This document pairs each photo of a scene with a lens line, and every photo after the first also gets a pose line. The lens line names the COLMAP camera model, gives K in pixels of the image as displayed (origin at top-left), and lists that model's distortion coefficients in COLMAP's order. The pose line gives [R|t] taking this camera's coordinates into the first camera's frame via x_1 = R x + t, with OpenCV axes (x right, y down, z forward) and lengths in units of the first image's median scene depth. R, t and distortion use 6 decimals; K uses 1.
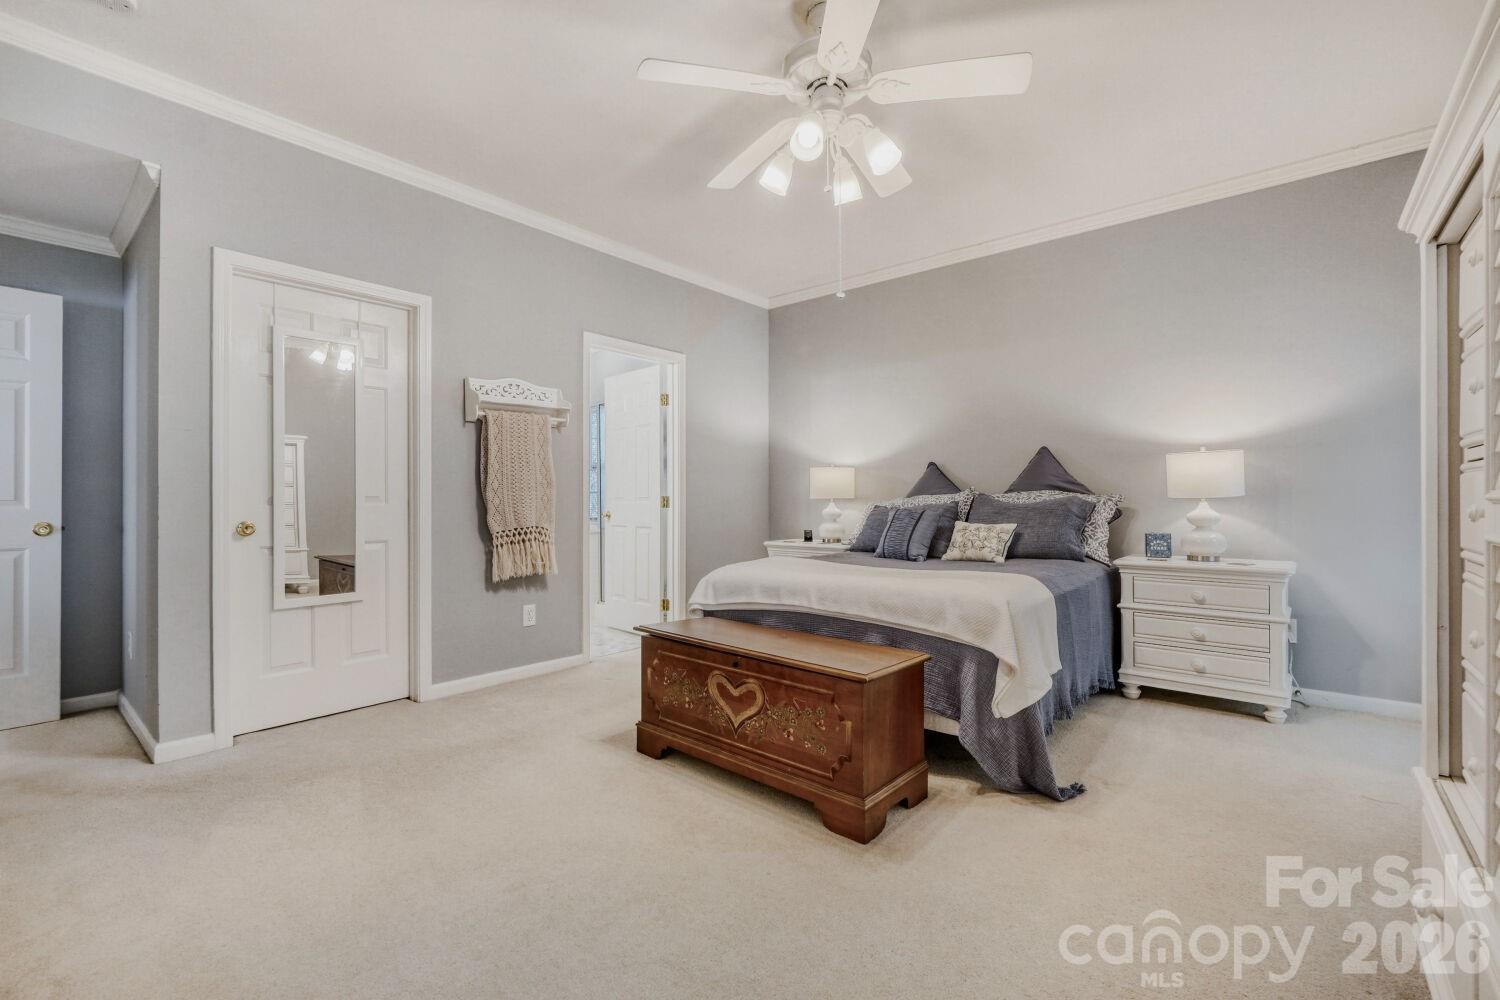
lens RADIAL K [[636.6, 0, 752.9], [0, 636.6, 496.1], [0, 0, 1]] dist [-0.013605, 0.004832]
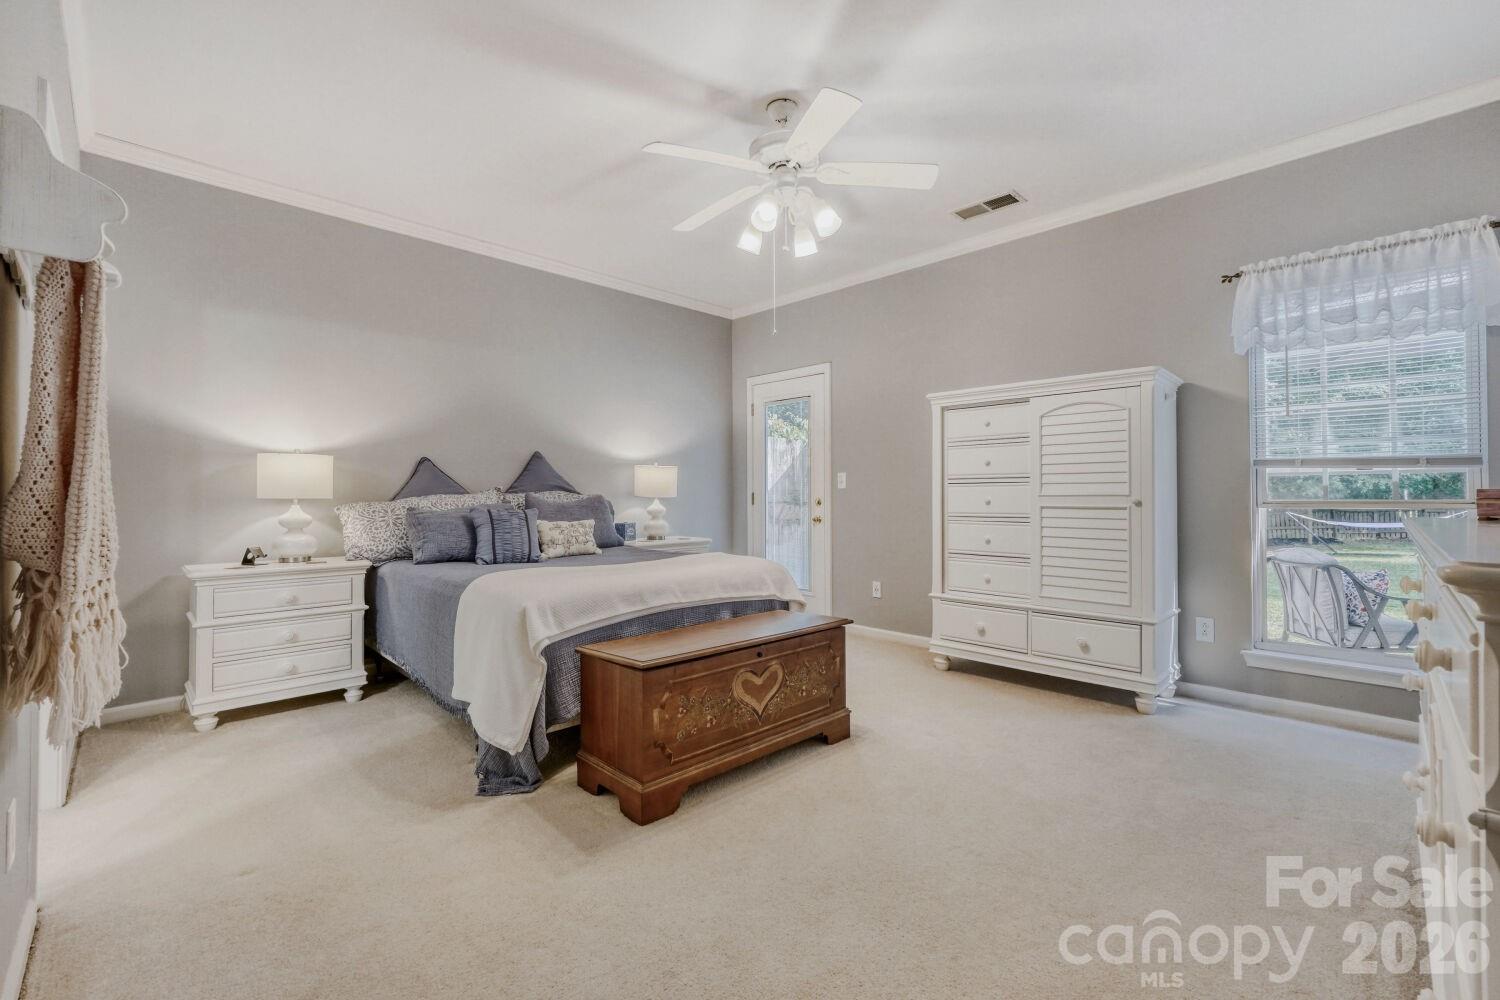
lens RADIAL K [[636.6, 0, 752.9], [0, 636.6, 495.0], [0, 0, 1]] dist [-0.013605, 0.004832]
pose [[0.091064, 0.004653, 0.995834, -0.956278], [0.001887, 0.999986, -0.004845, 0.007138], [-0.995843, 0.002320, 0.091054, 0.817153]]
